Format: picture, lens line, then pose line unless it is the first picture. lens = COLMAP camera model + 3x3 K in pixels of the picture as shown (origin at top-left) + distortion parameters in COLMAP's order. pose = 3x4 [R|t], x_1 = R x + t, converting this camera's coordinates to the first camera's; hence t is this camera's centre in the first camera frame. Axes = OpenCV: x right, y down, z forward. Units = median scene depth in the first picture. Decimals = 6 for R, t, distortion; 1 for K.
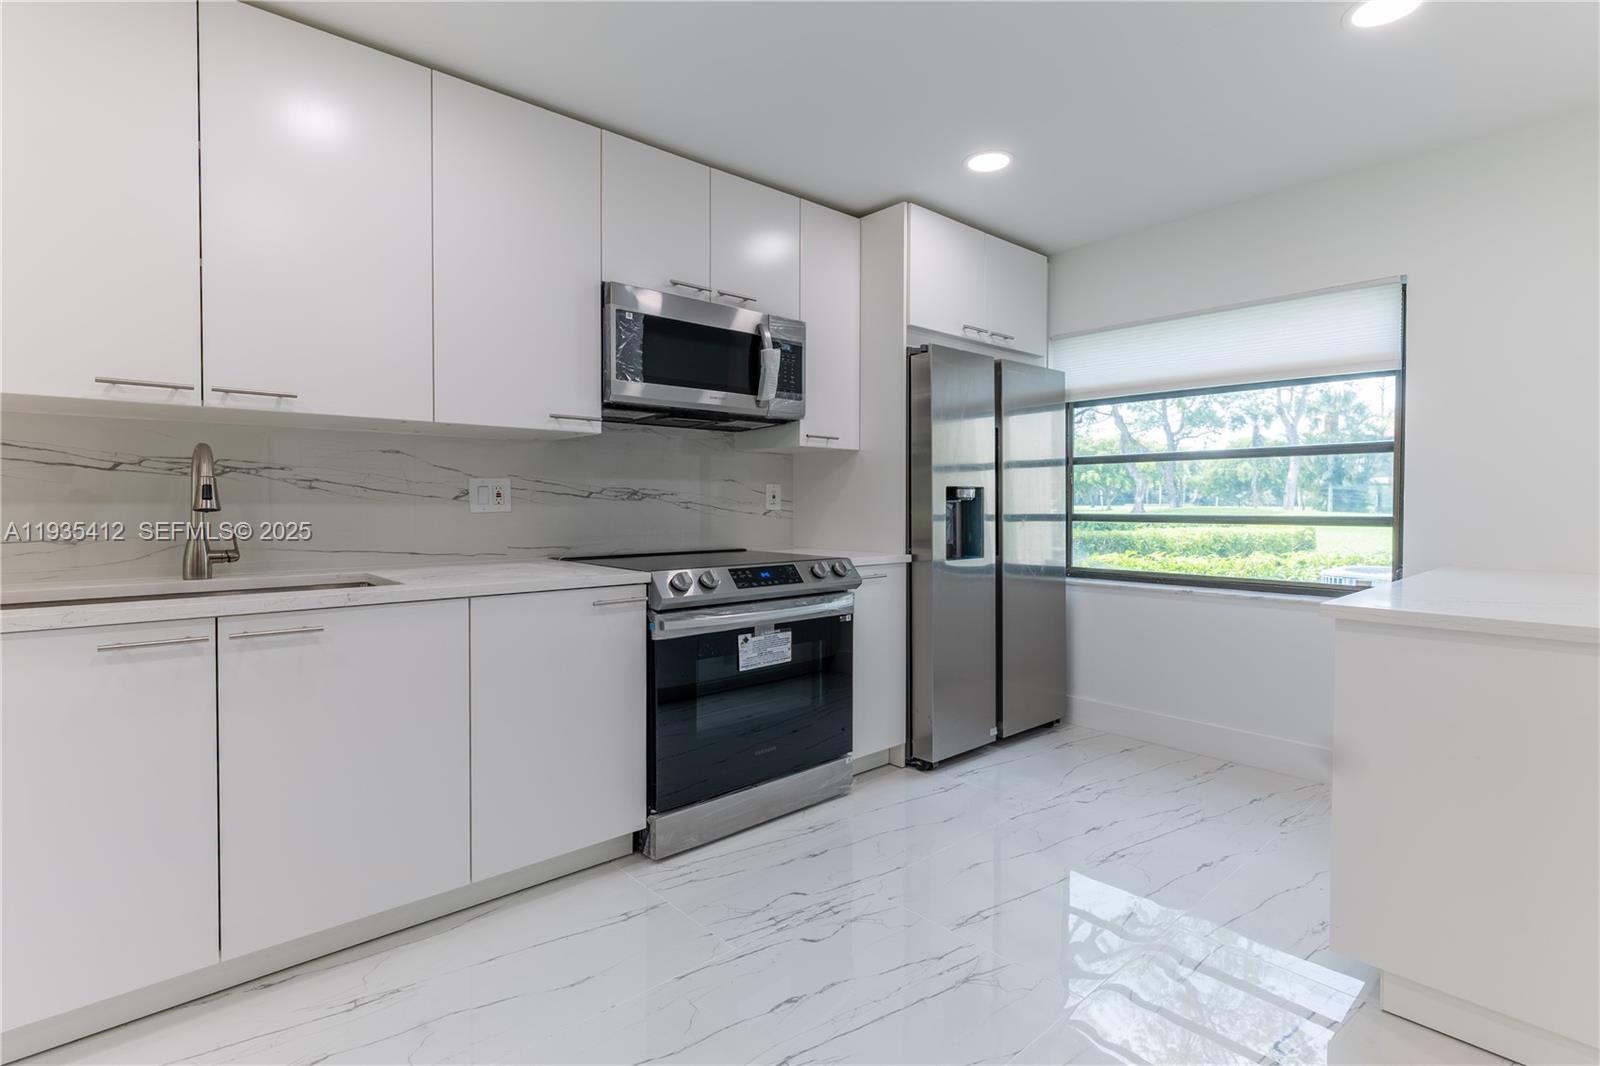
lens RADIAL K [[787.5, 0, 801.4], [0, 787.5, 522.1], [0, 0, 1]] dist [0.039361, 0.000662]
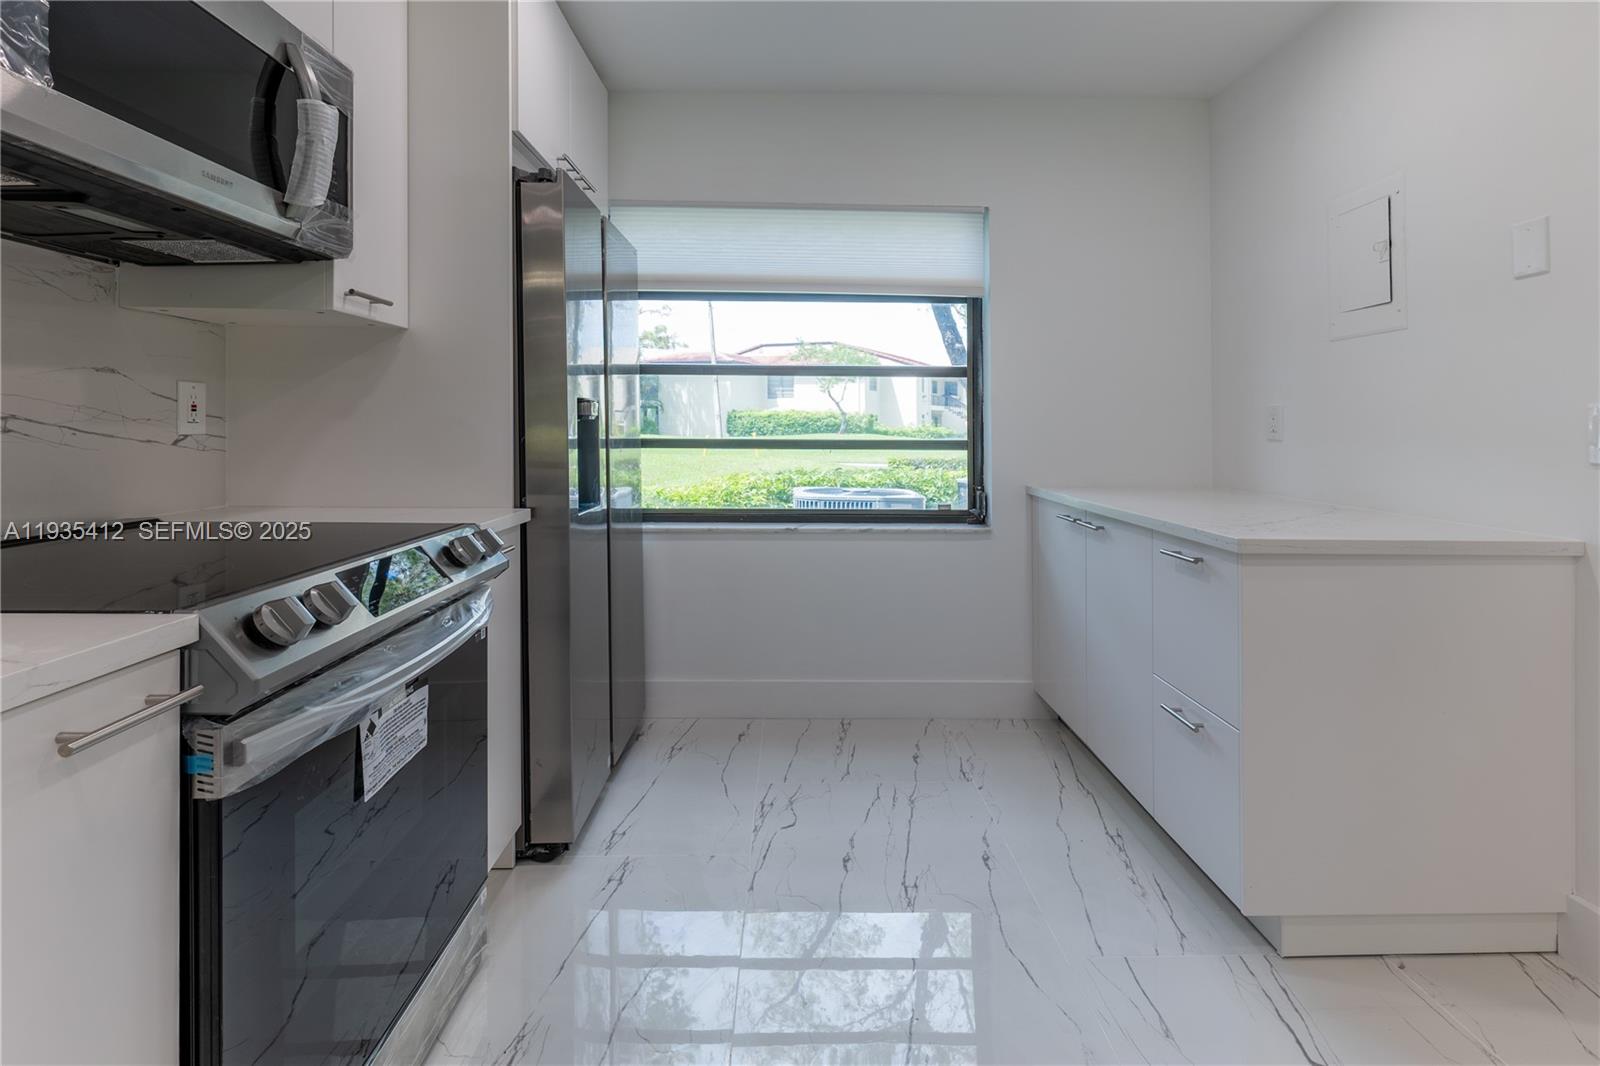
lens RADIAL K [[888.7, 0, 807.2], [0, 888.7, 429.6], [0, 0, 1]] dist [0.019505, 0.000374]
pose [[0.645524, 0.001821, 0.763738, -0.280729], [0.009588, 0.999899, -0.010488, -0.011704], [-0.763680, 0.014093, 0.645441, 0.449939]]
